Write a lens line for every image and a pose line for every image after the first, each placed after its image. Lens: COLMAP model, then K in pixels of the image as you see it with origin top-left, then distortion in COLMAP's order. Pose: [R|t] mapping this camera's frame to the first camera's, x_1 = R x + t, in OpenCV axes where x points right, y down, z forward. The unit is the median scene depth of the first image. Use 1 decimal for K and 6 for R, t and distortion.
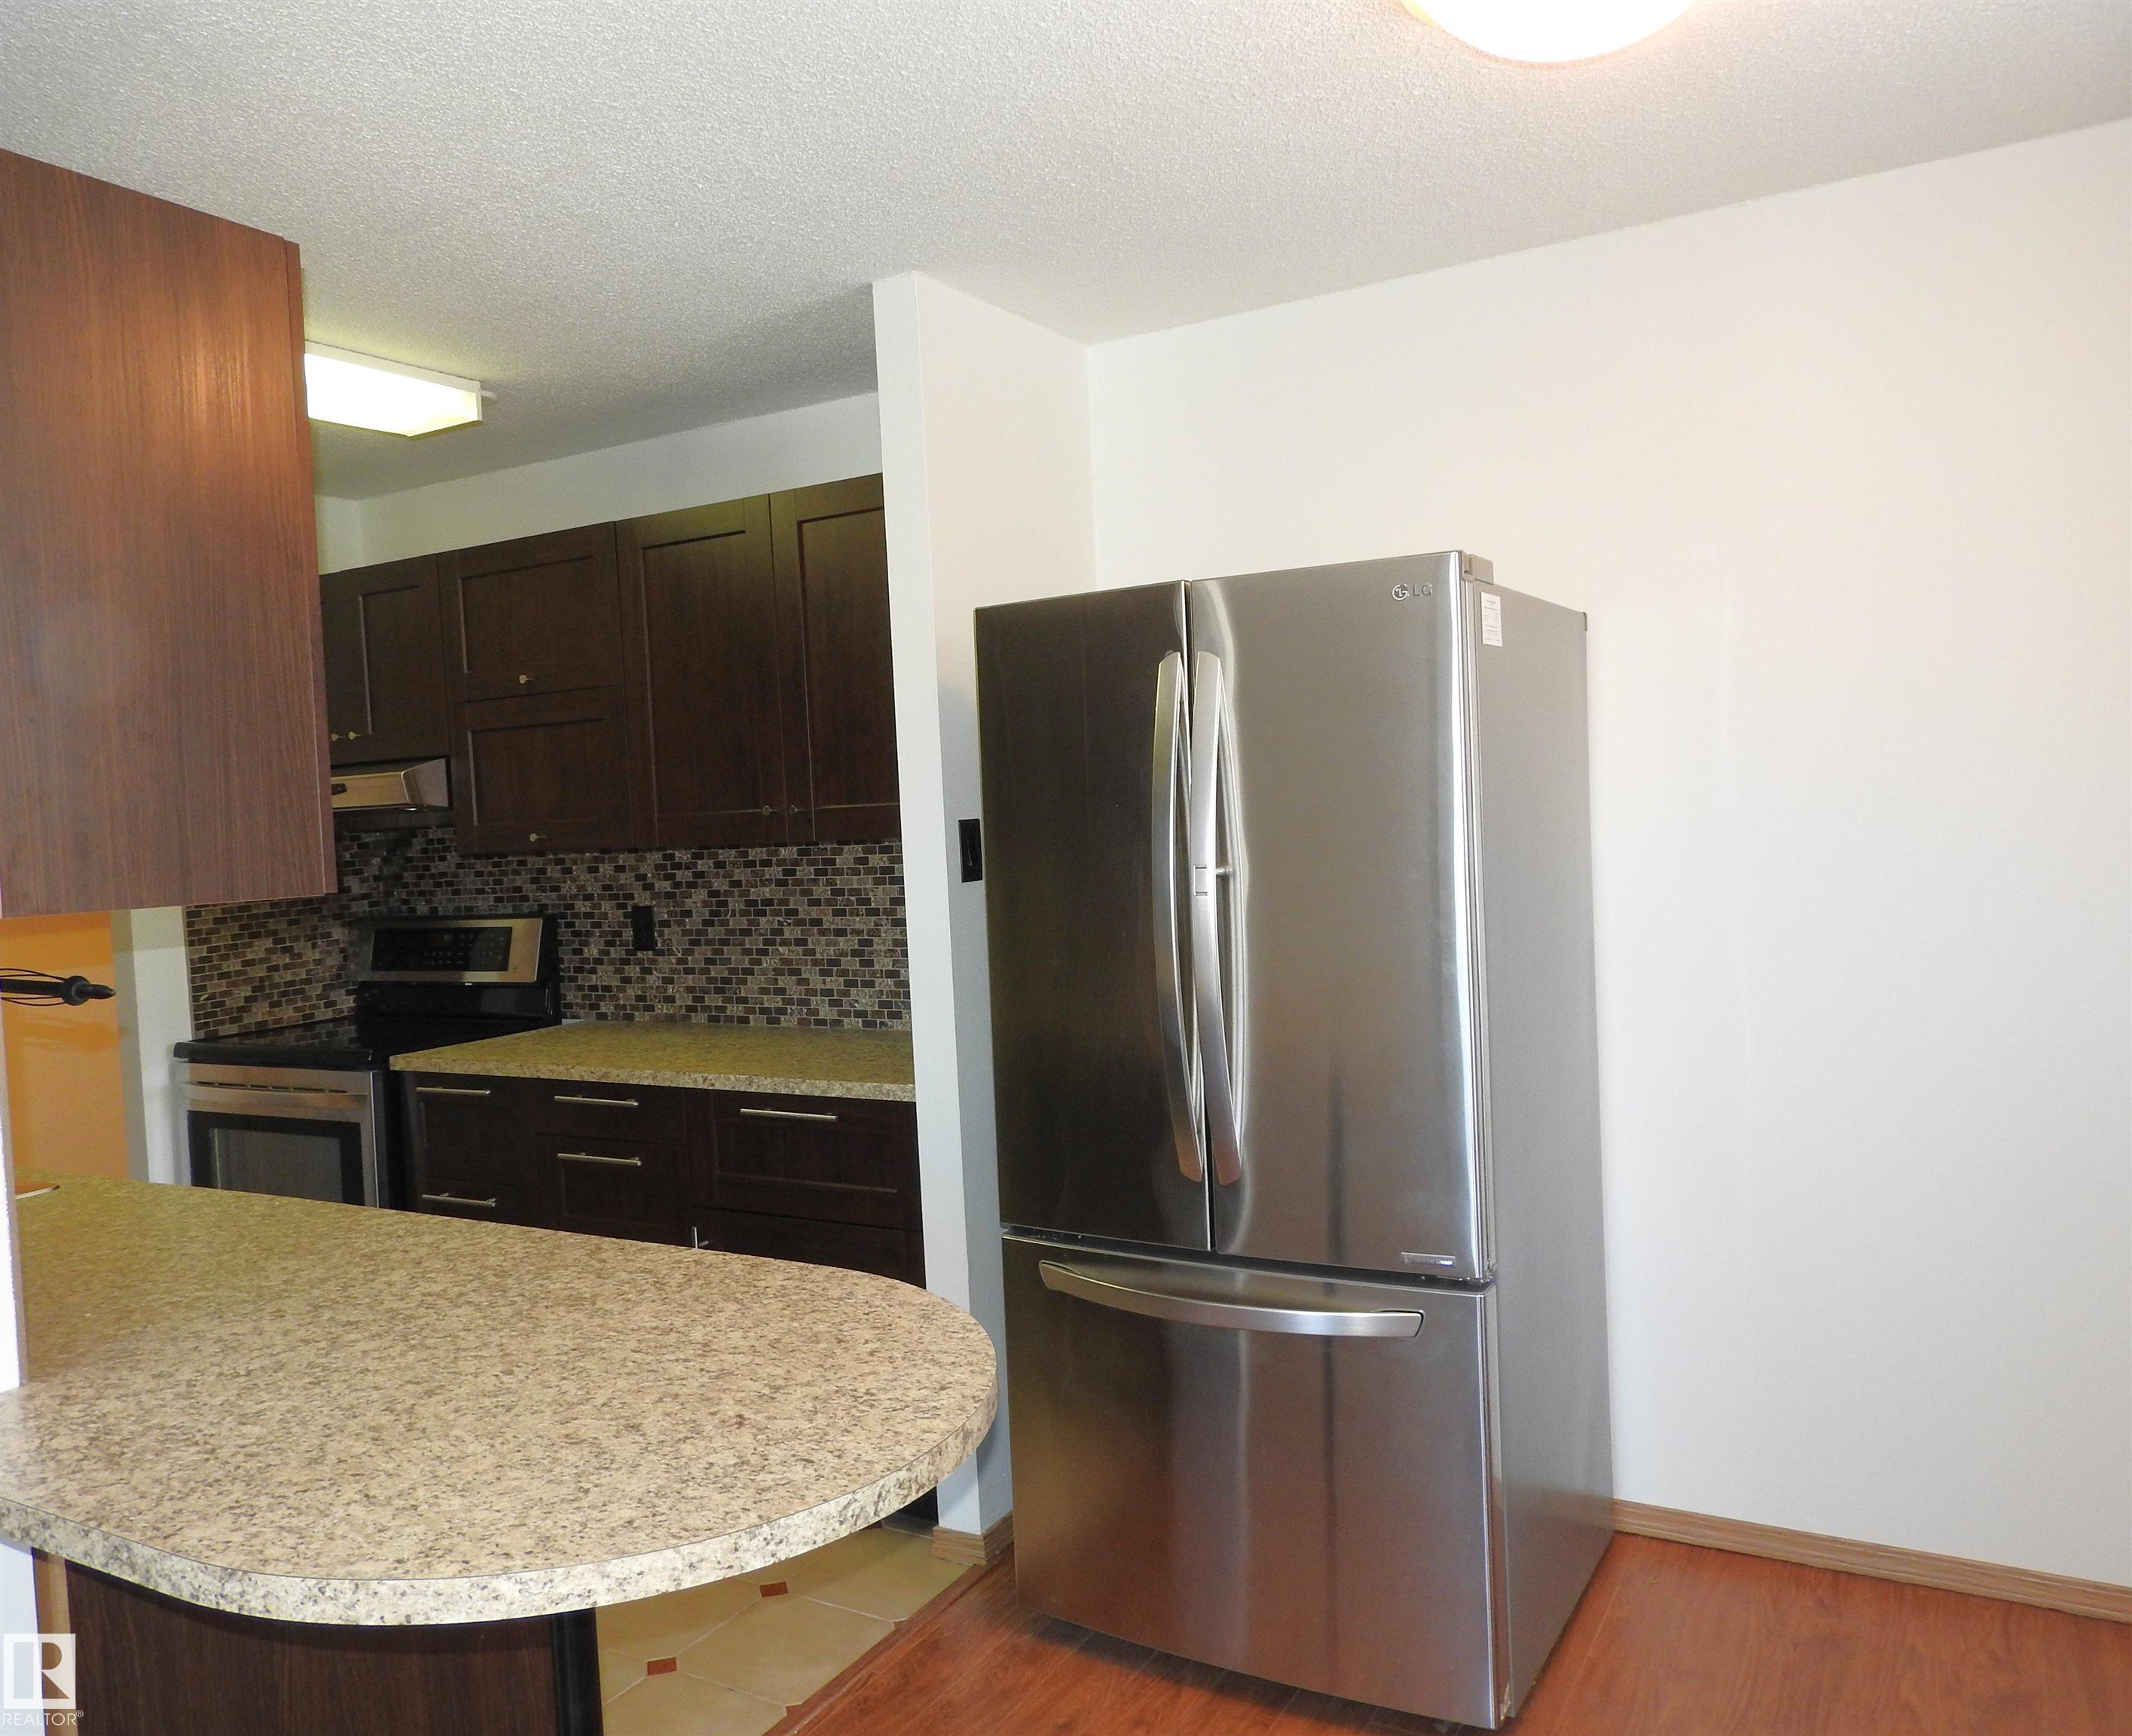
lens RADIAL K [[1651.6, 0, 964.1], [0, 1651.6, 866.6], [0, 0, 1]] dist [0.011047, 0.000325]
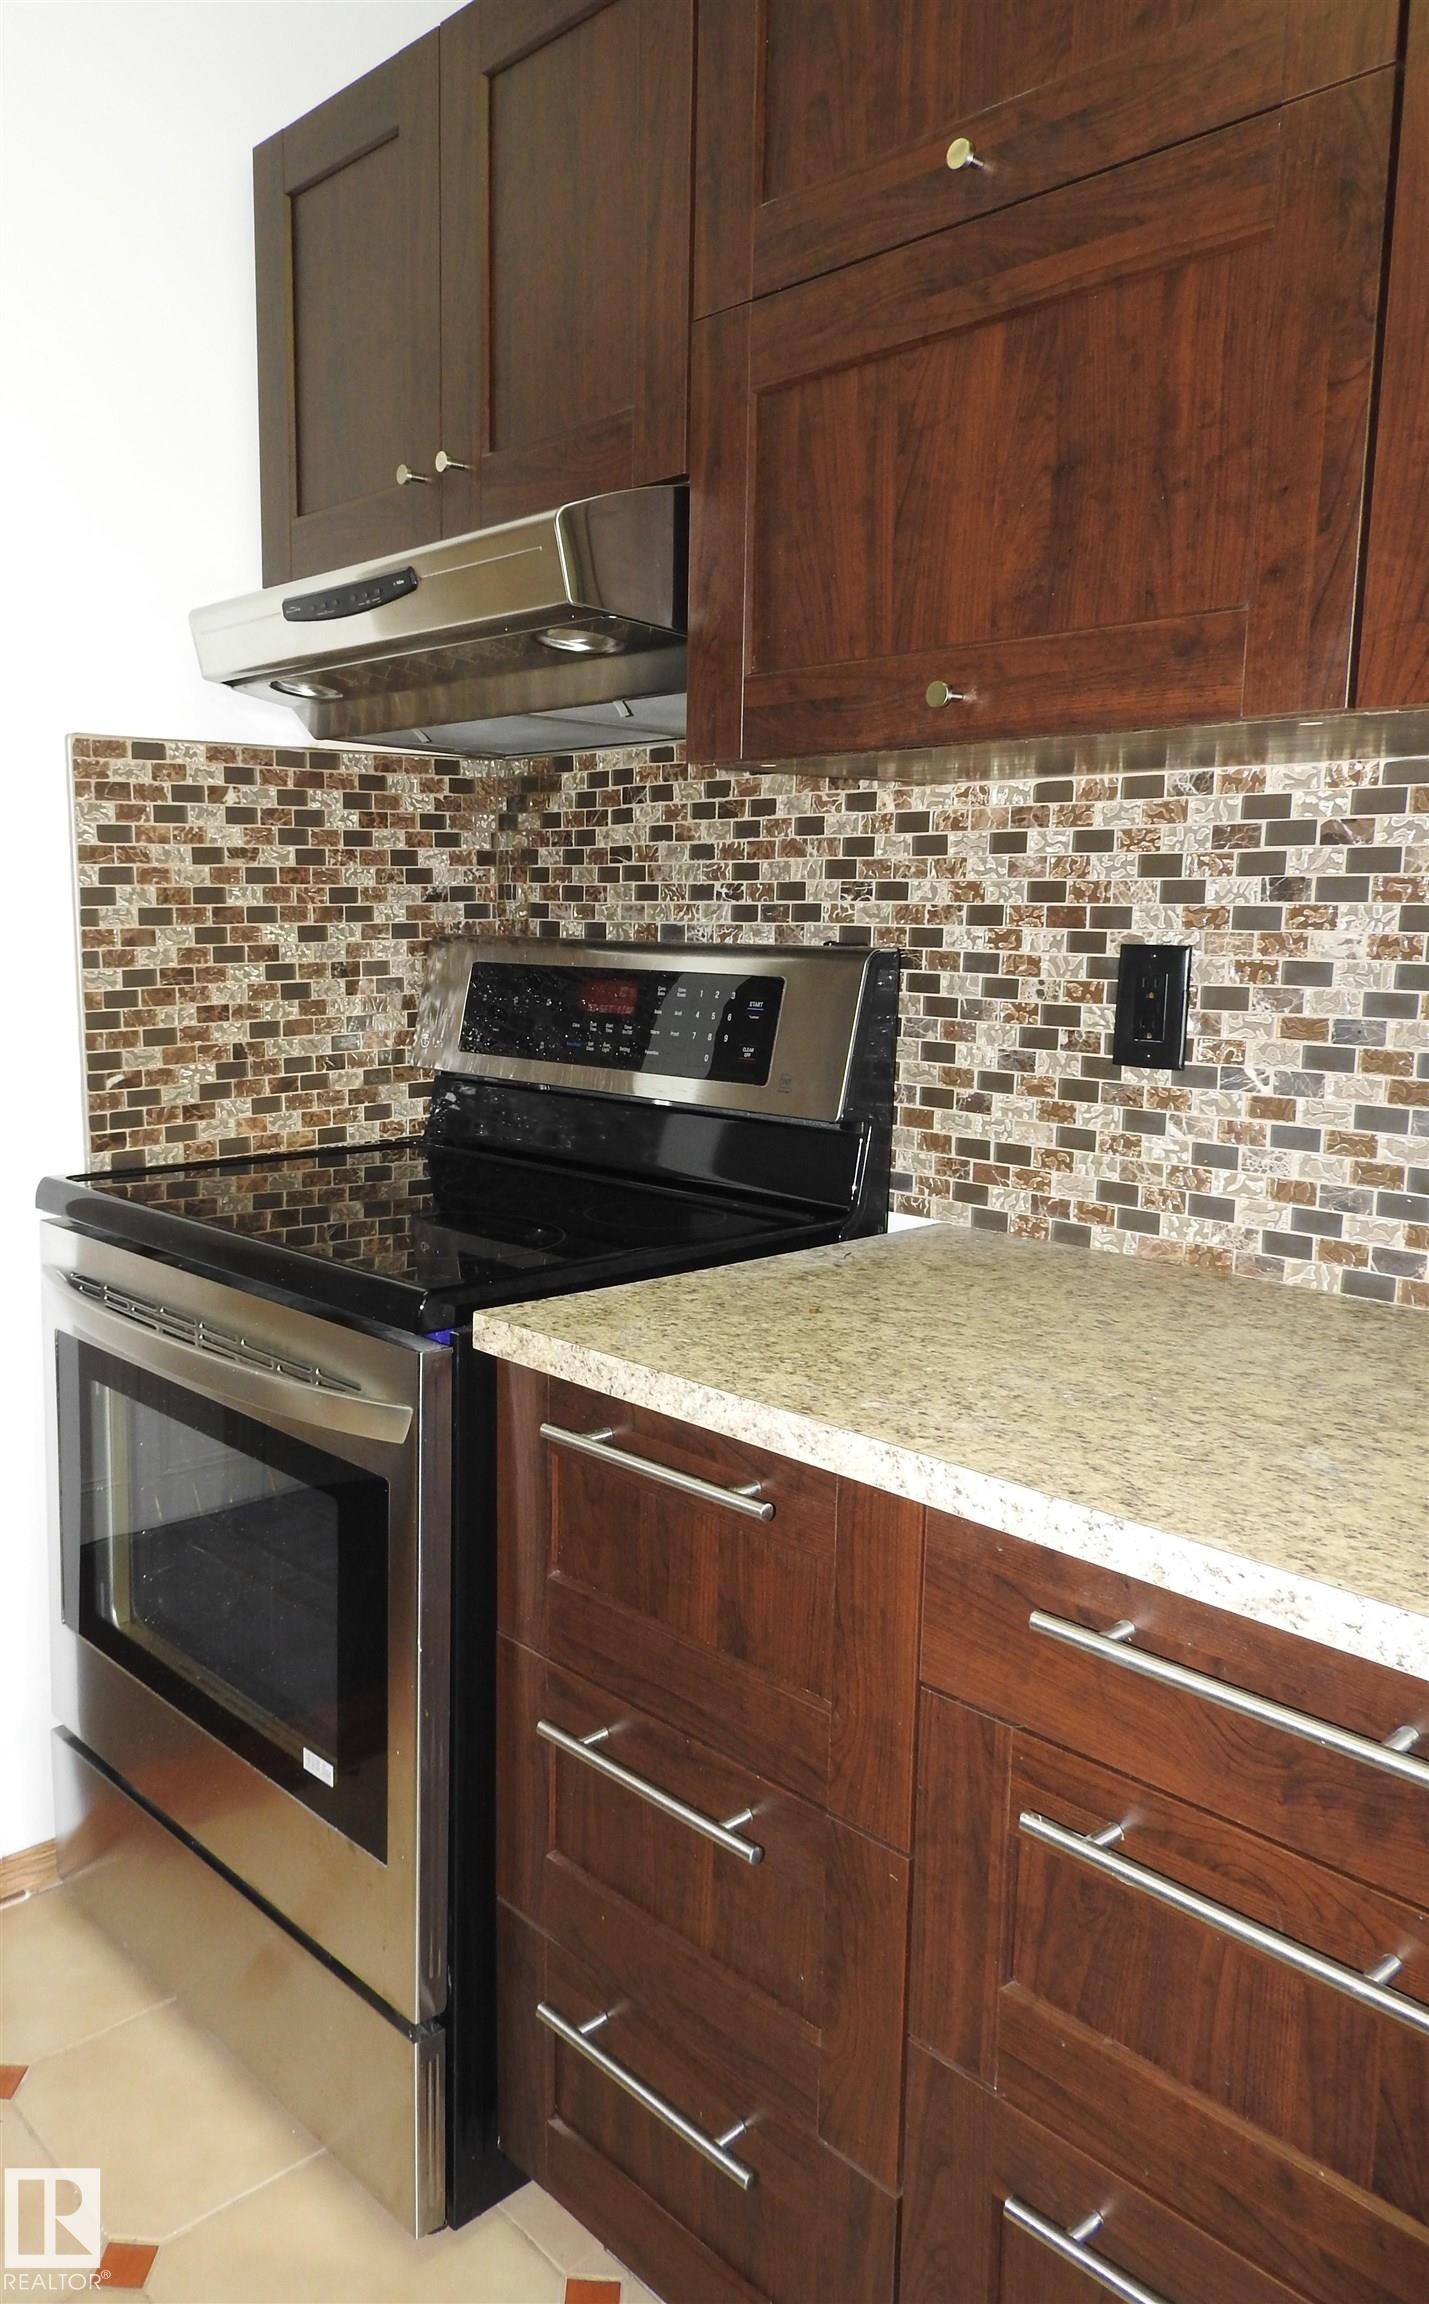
lens RADIAL K [[1642.1, 0, 570.5], [0, 1642.1, 1143.1], [0, 0, 1]] dist [0.012068, -0.002918]
pose [[0.952192, 0.102873, -0.287657, -0.214628], [-0.068276, 0.989442, 0.127843, 0.030400], [0.297771, -0.102091, 0.949163, 0.630863]]
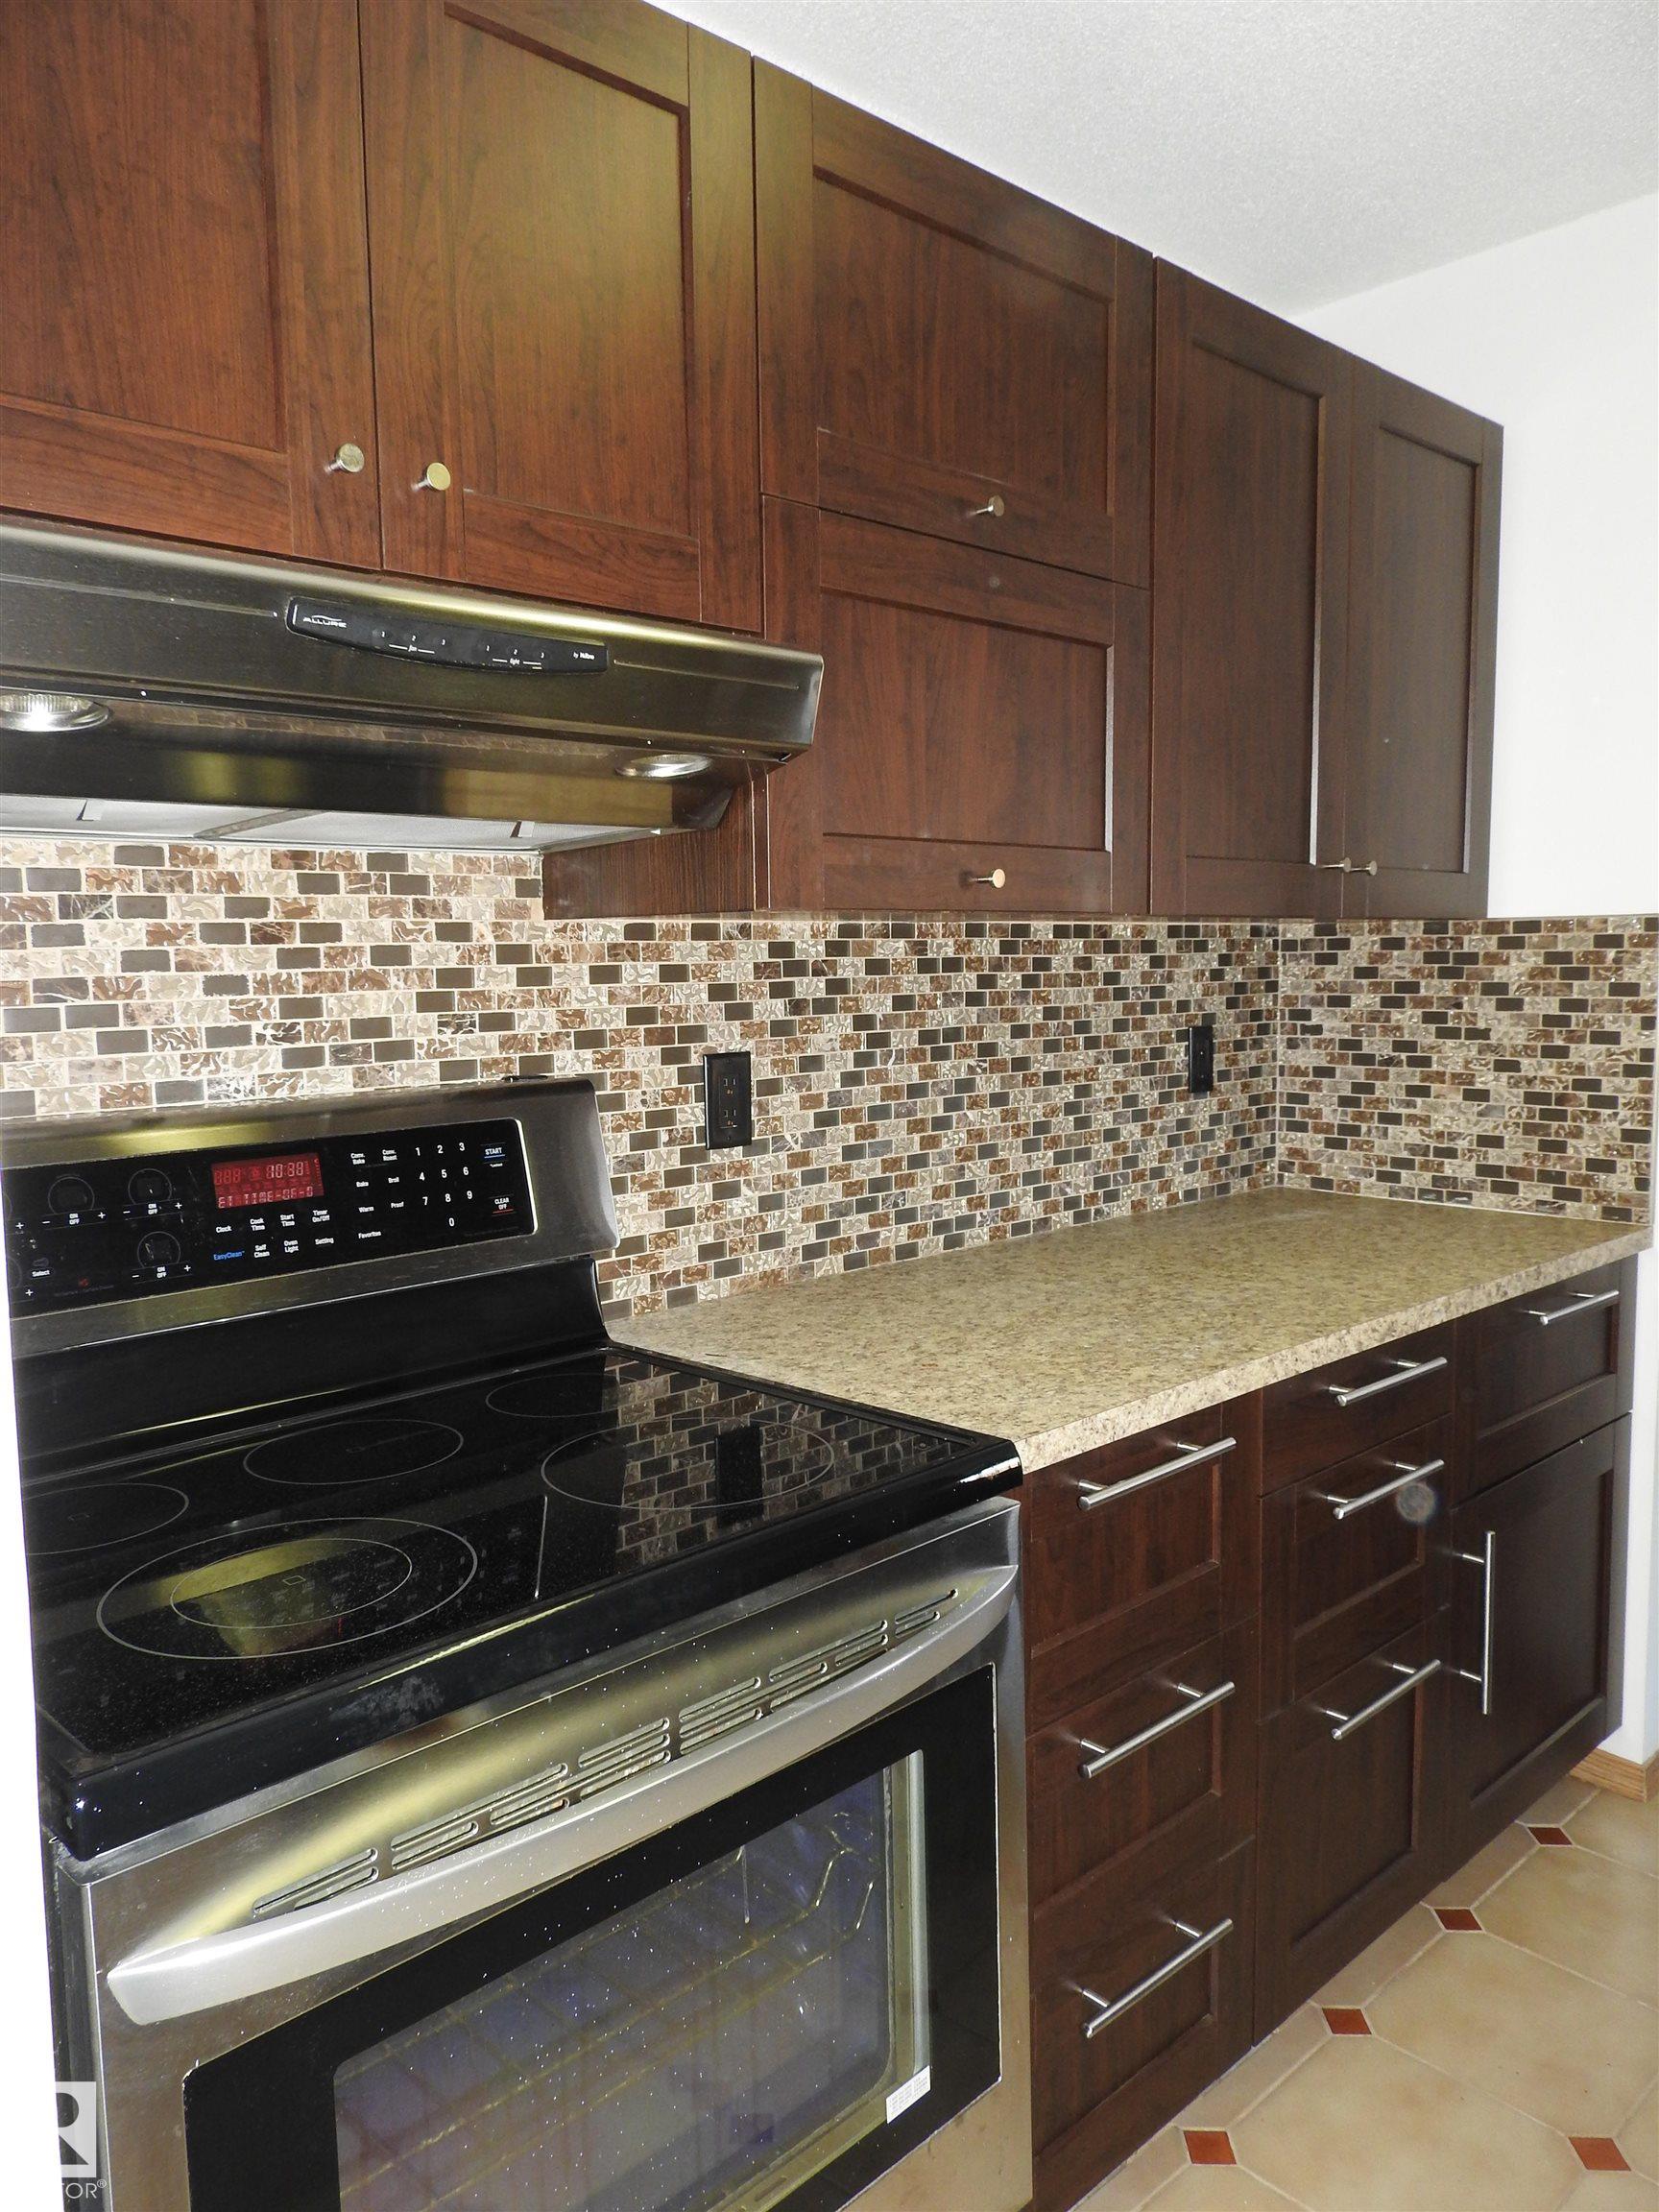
lens RADIAL K [[1575.5, 0, 822.0], [0, 1575.5, 1108.9], [0, 0, 1]] dist [0.012995, -0.003540]
pose [[0.257272, -0.045223, 0.965280, -0.638563], [0.037218, 0.998627, 0.036866, 0.024968], [-0.965622, 0.026441, 0.258601, 0.882271]]
